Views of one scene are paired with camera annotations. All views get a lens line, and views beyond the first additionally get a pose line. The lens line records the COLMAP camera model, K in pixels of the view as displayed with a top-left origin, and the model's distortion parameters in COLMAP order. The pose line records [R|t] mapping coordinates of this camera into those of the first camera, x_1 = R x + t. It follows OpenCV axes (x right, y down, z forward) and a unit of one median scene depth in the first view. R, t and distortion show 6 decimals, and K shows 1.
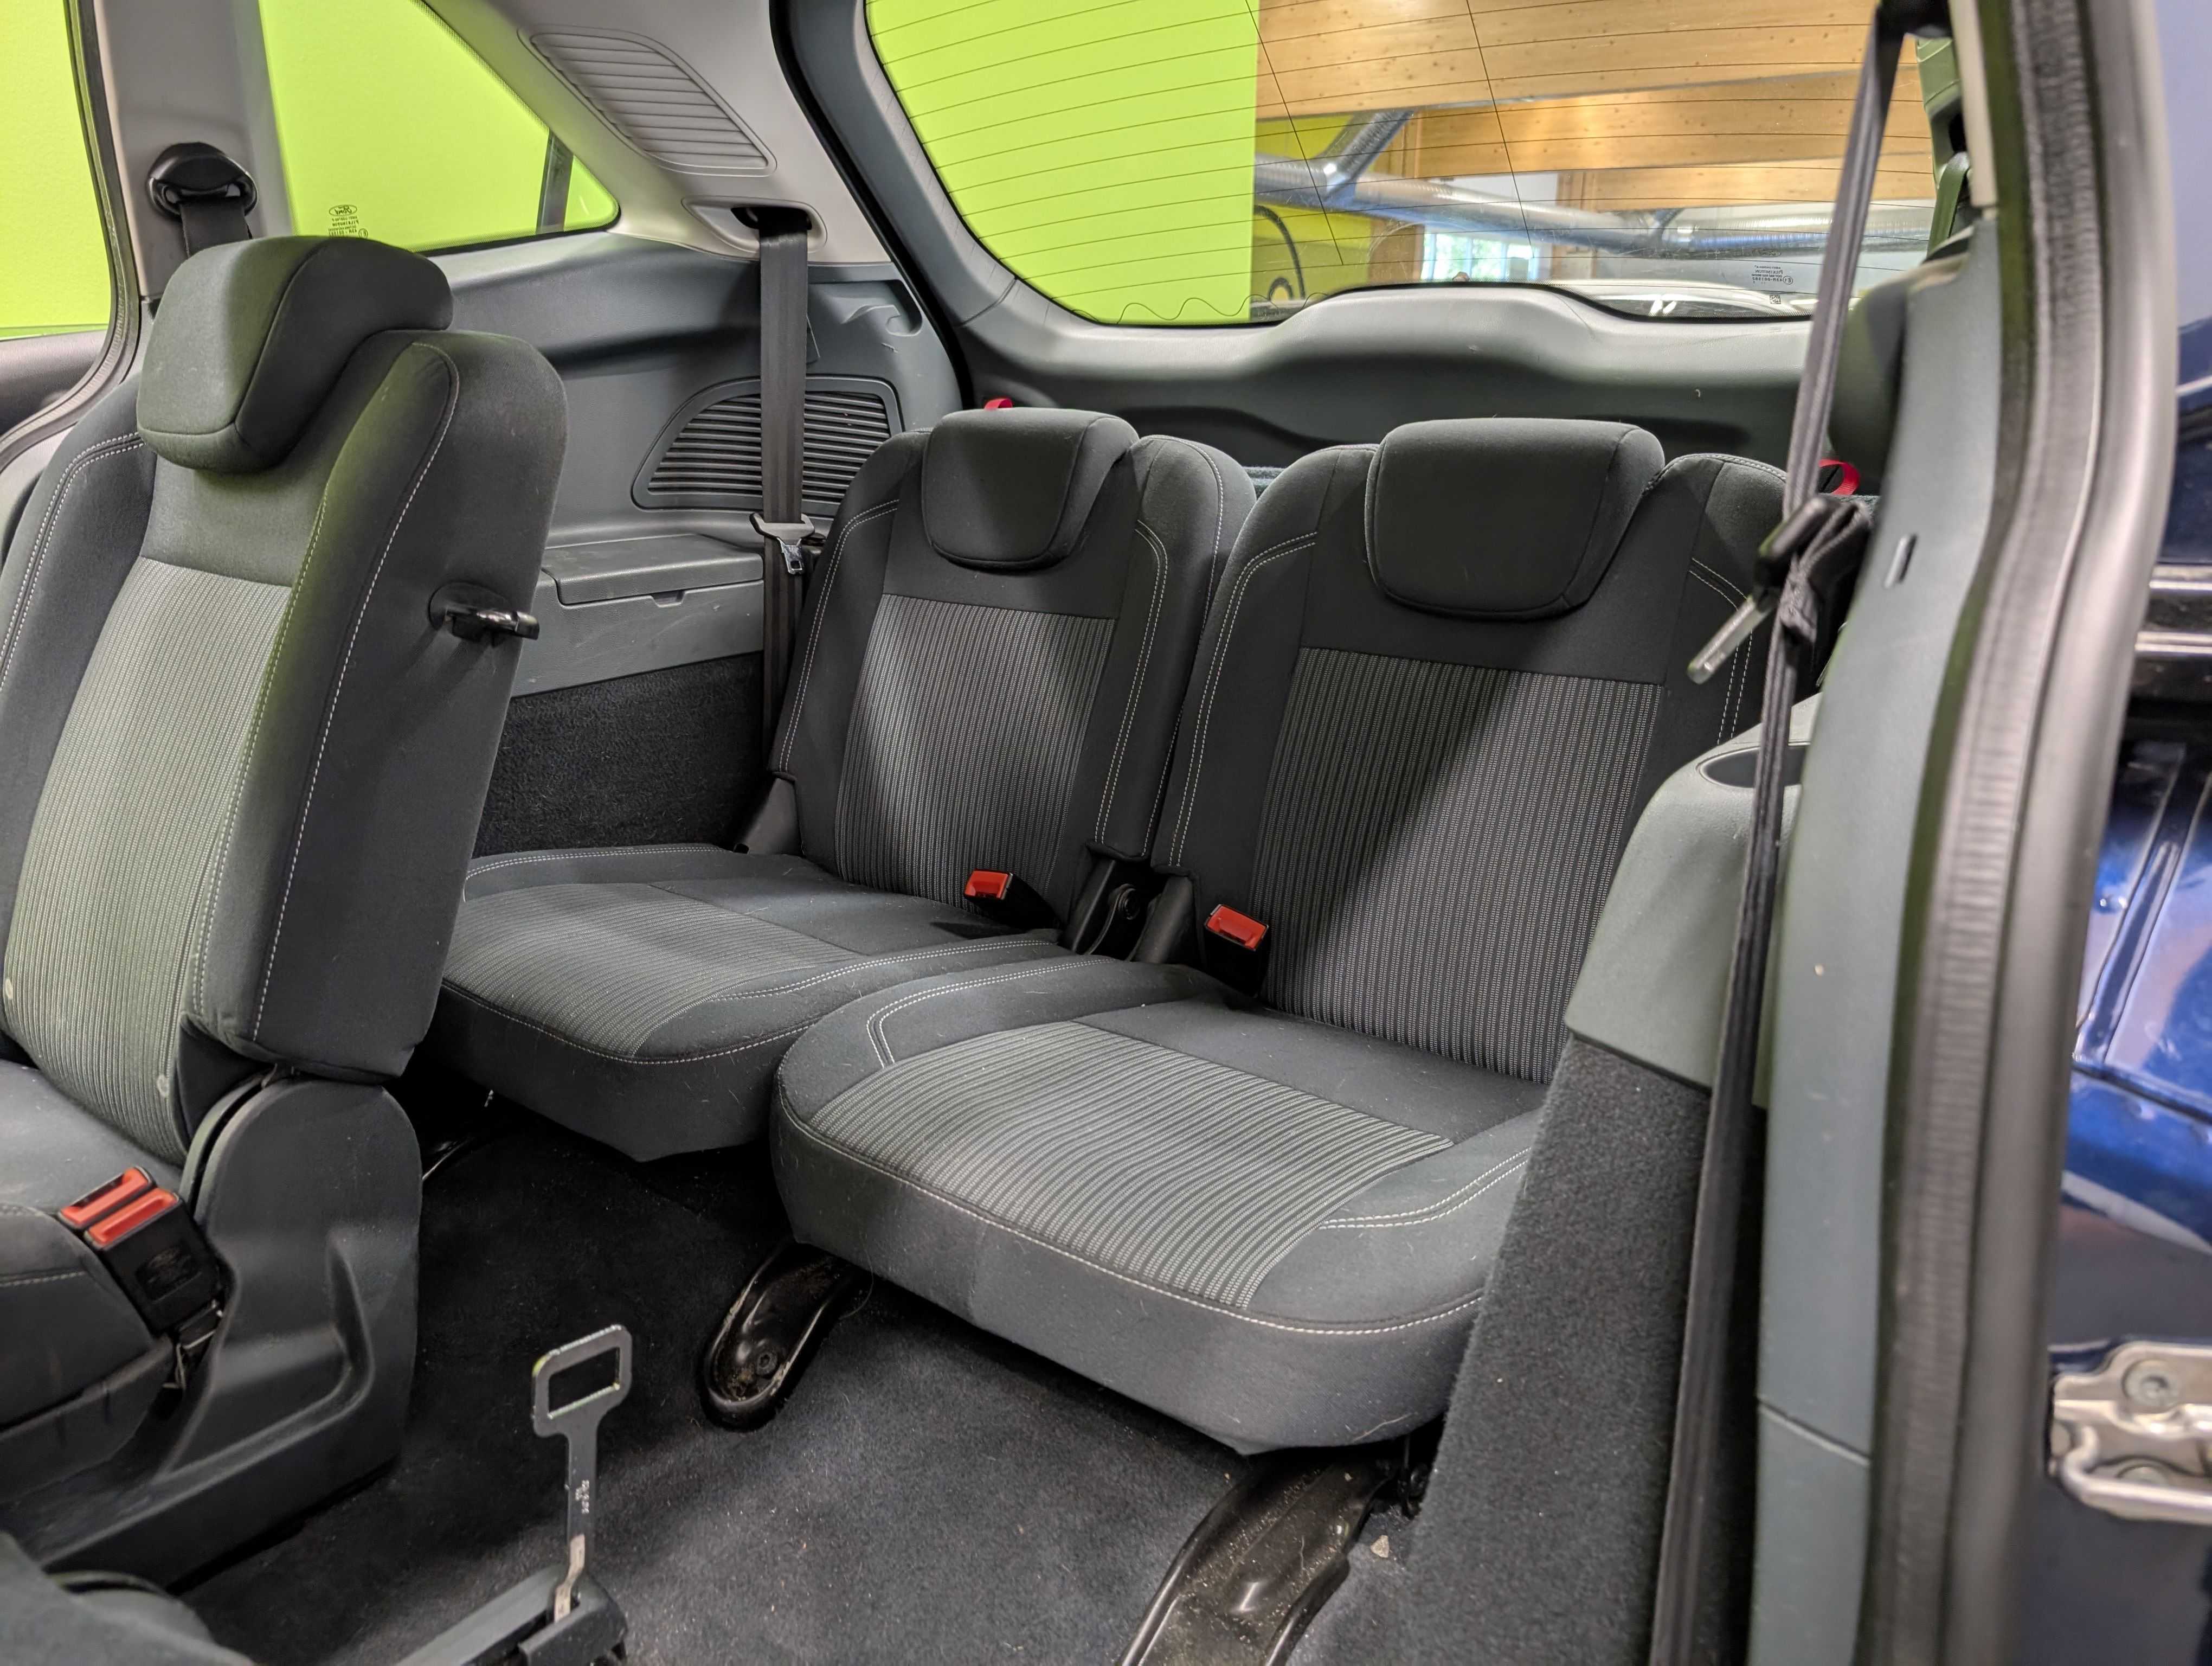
lens RADIAL K [[1612.4, 0, 1106.0], [0, 1612.4, 833.0], [0, 0, 1]] dist [0.011153, 0.005472]
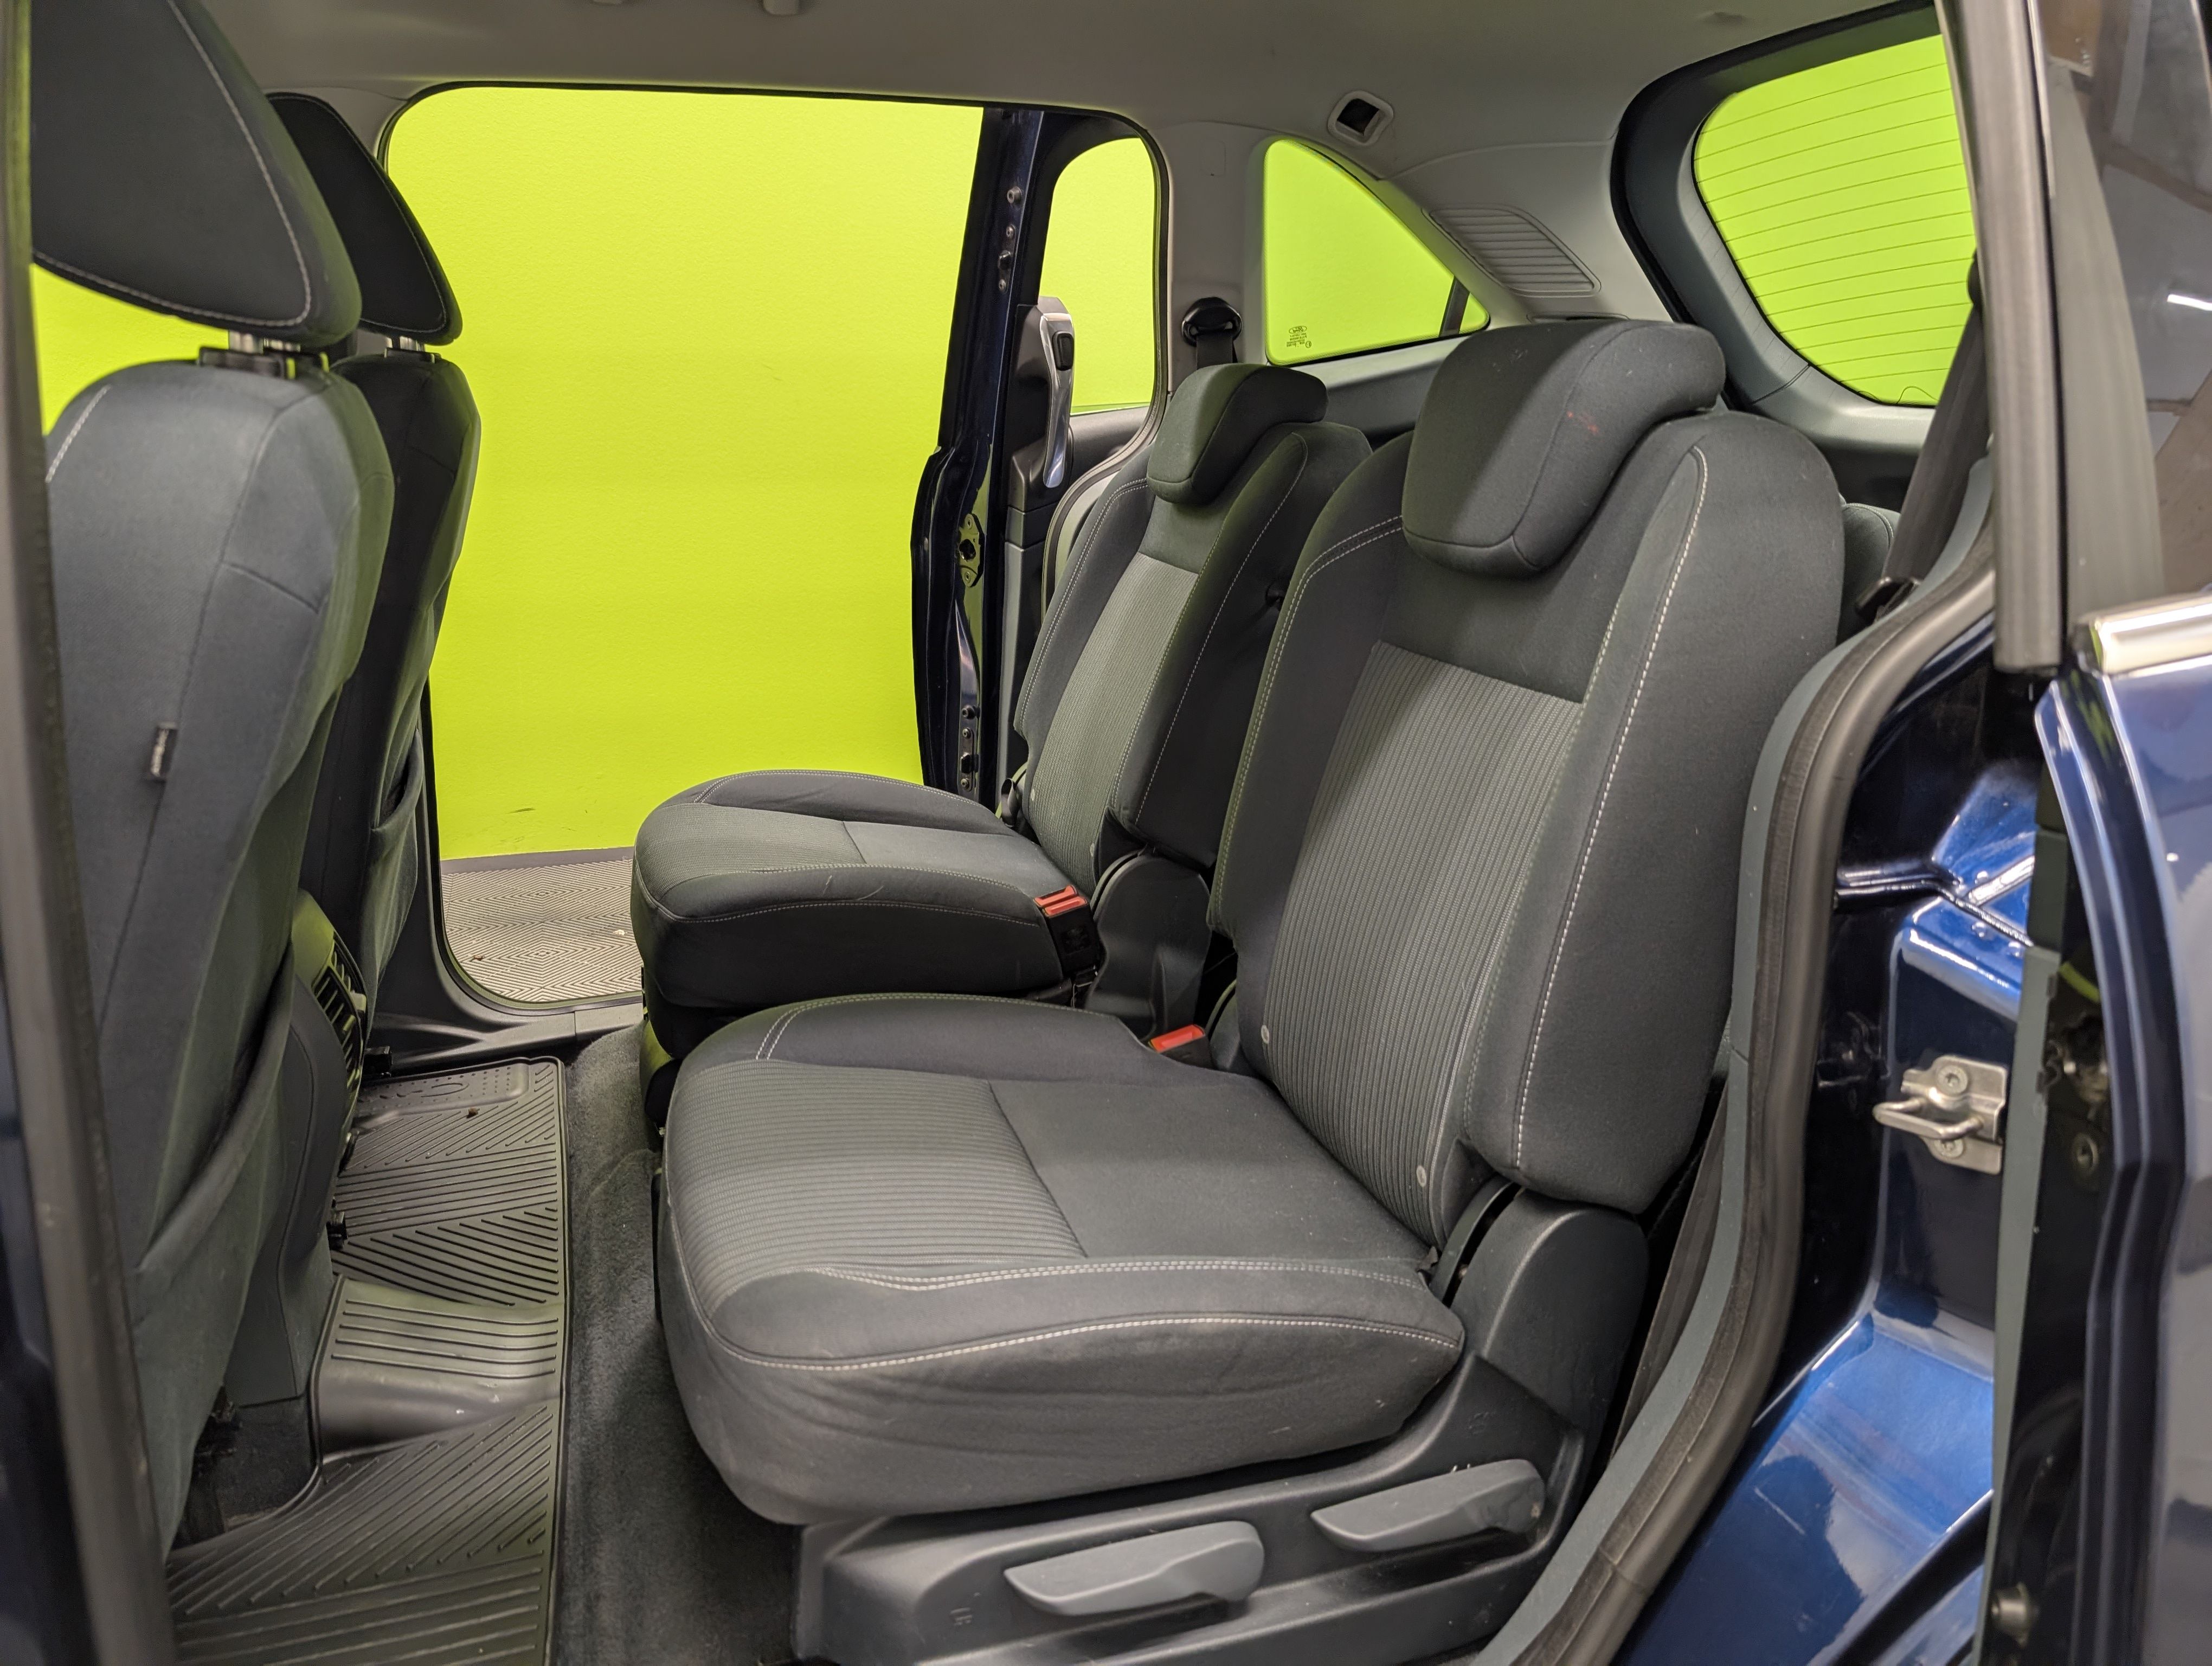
lens RADIAL K [[1612.4, 0, 1106.0], [0, 1612.4, 833.0], [0, 0, 1]] dist [0.011153, 0.005472]
pose [[0.832716, 0.156911, -0.531001, 0.315516], [-0.164089, 0.985860, 0.033998, 0.066273], [0.528827, 0.058821, 0.846689, -0.420605]]
